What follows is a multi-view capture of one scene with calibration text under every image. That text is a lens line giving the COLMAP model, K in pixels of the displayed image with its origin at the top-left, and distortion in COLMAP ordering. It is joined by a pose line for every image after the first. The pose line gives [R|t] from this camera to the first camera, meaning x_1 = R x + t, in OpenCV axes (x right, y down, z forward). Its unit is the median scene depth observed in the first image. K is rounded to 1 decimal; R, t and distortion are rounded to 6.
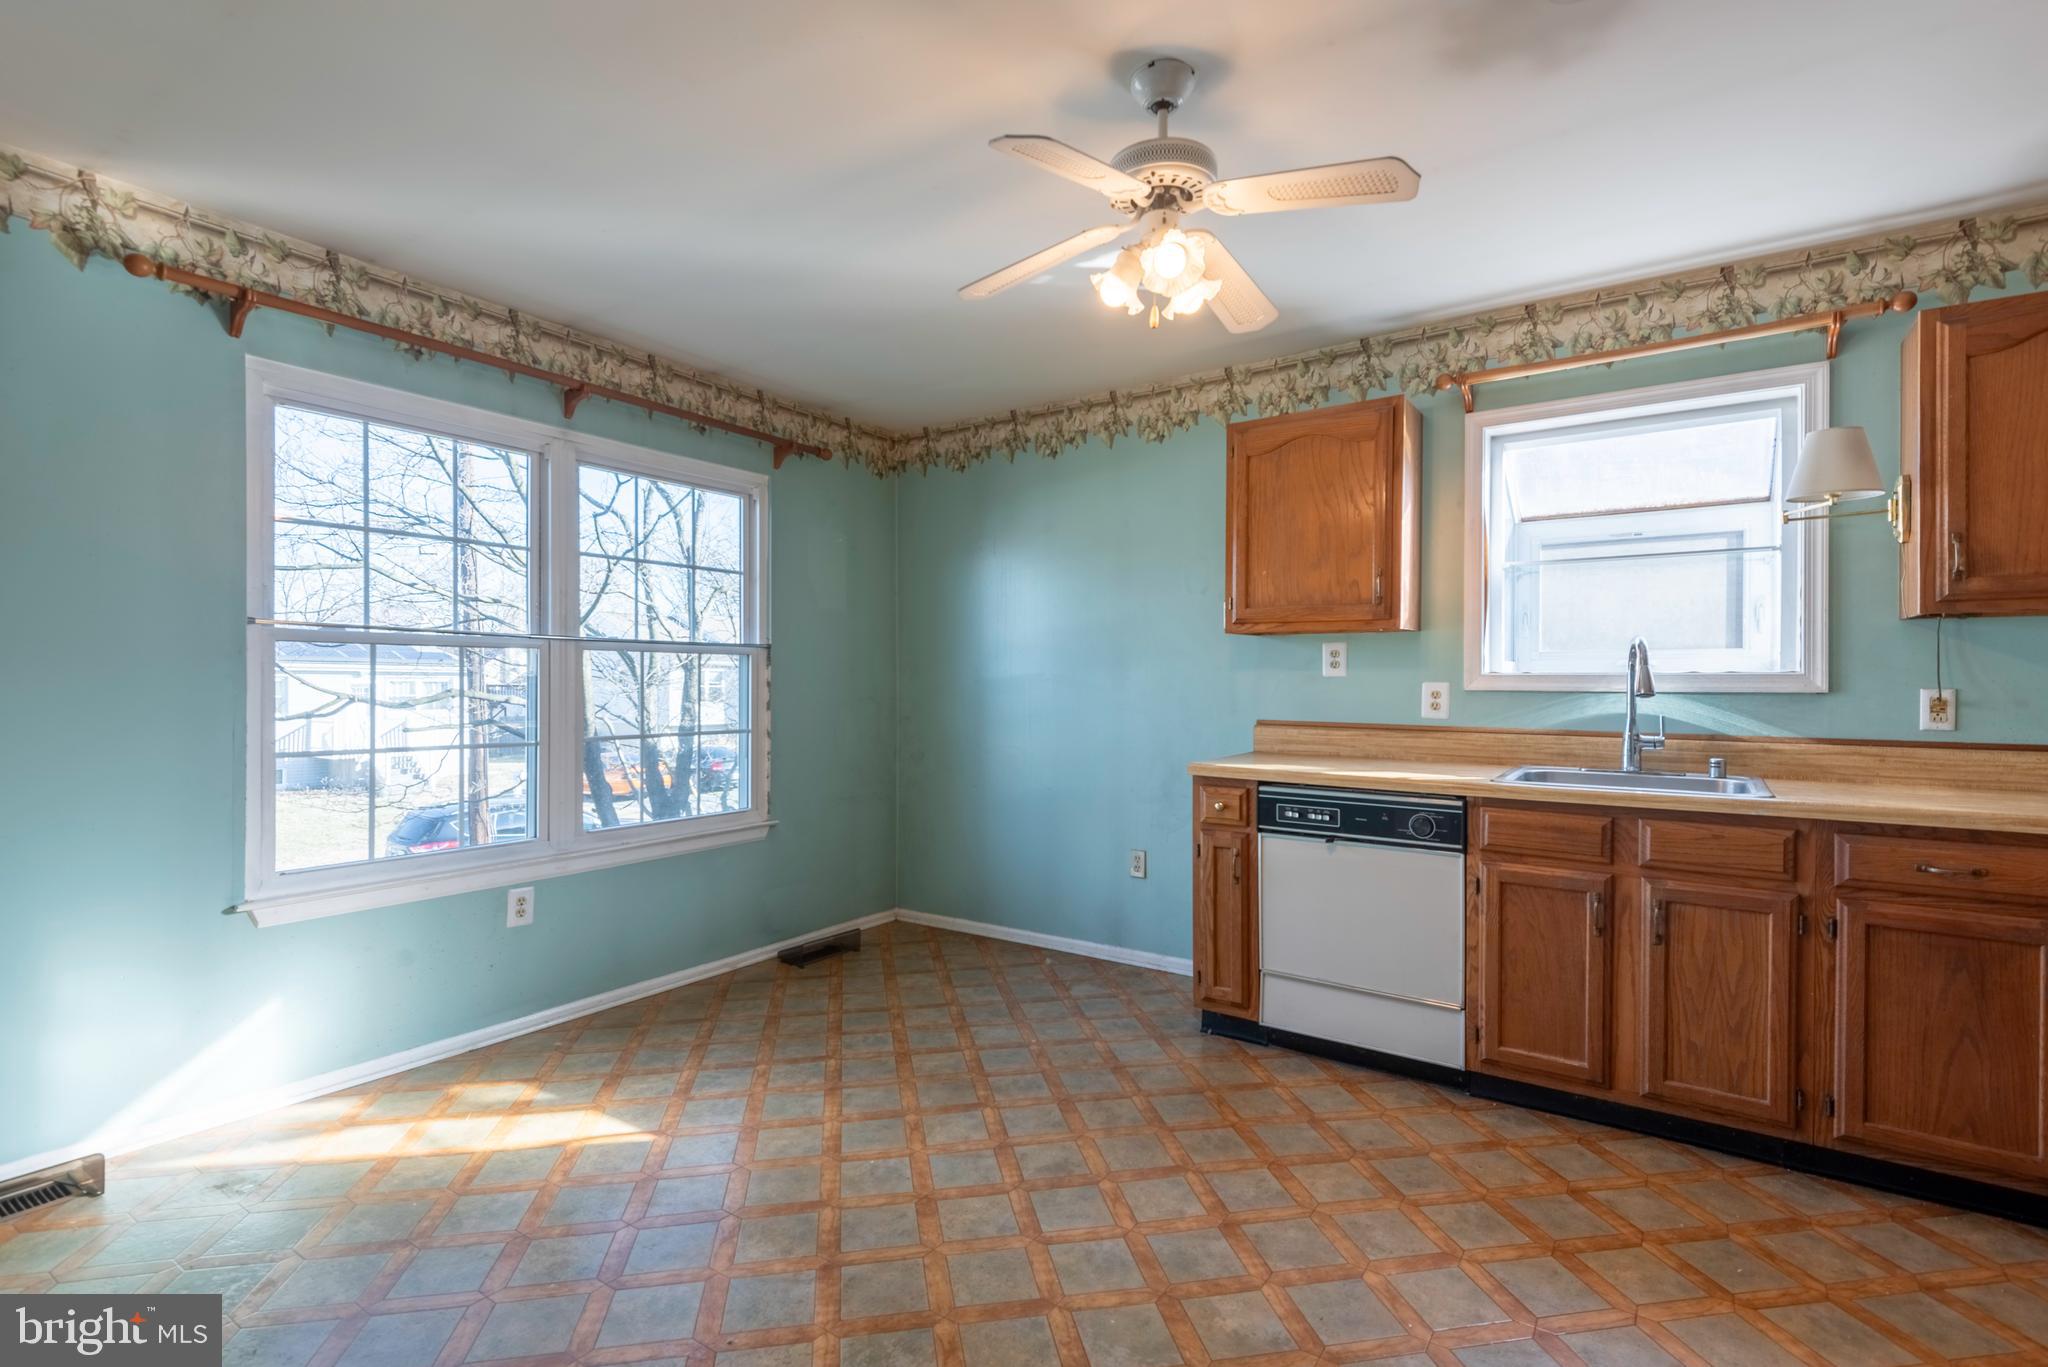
lens RADIAL K [[936.0, 0, 1025.5], [0, 936.0, 681.0], [0, 0, 1]] dist [0.017070, -0.005408]
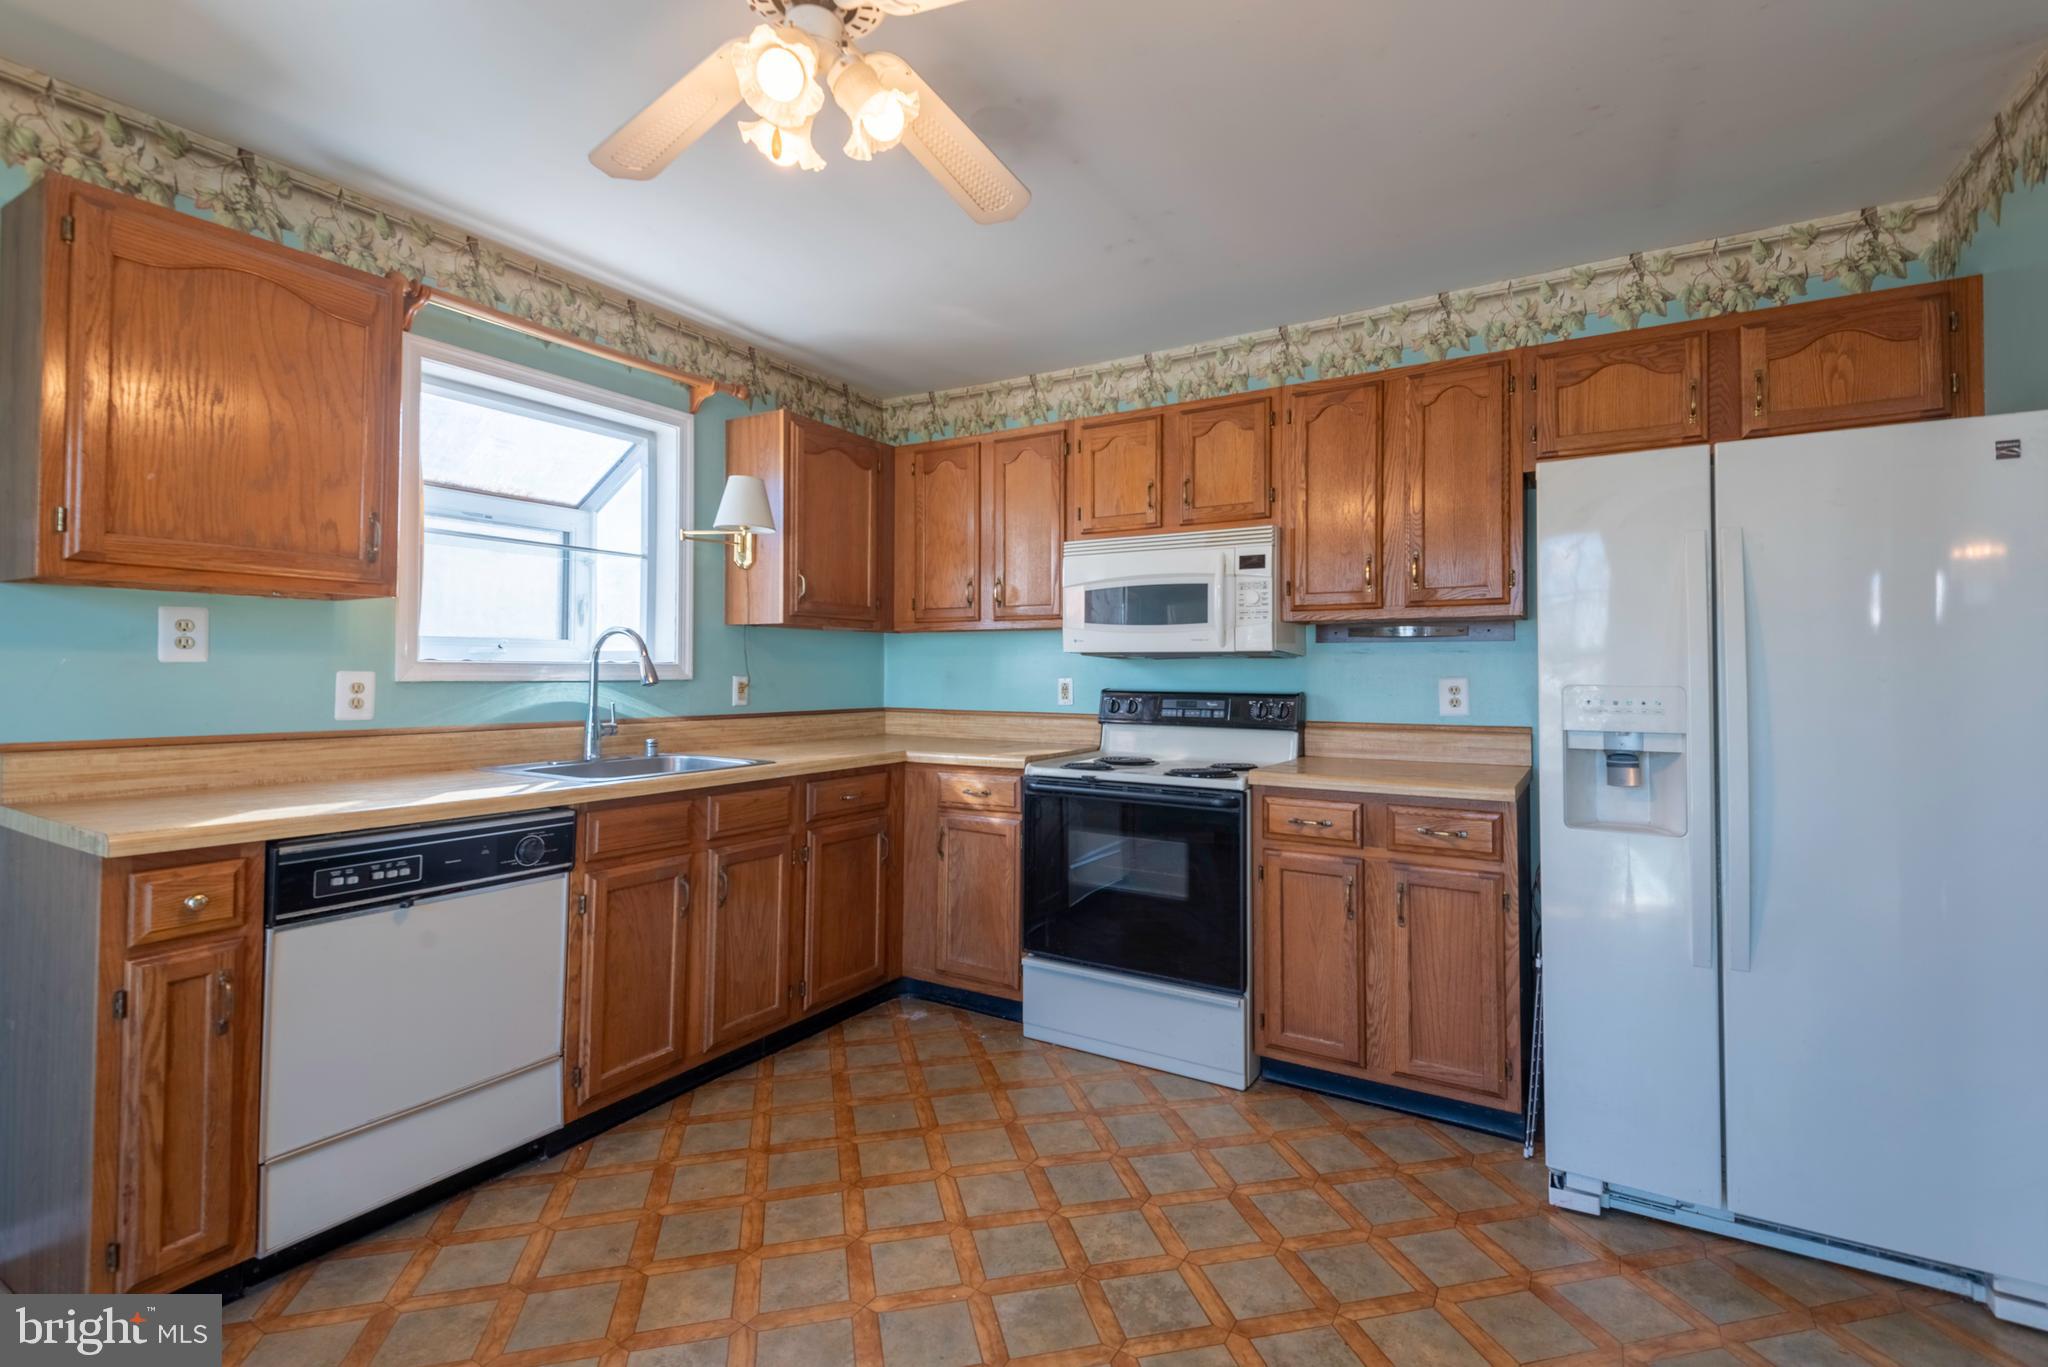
lens RADIAL K [[936.0, 0, 1004.8], [0, 936.0, 656.5], [0, 0, 1]] dist [0.017070, -0.005408]
pose [[-0.033591, 0.012971, 0.999351, -0.404507], [-0.002870, 0.999910, -0.013075, -0.002619], [-0.999432, -0.003307, -0.033551, 0.626808]]
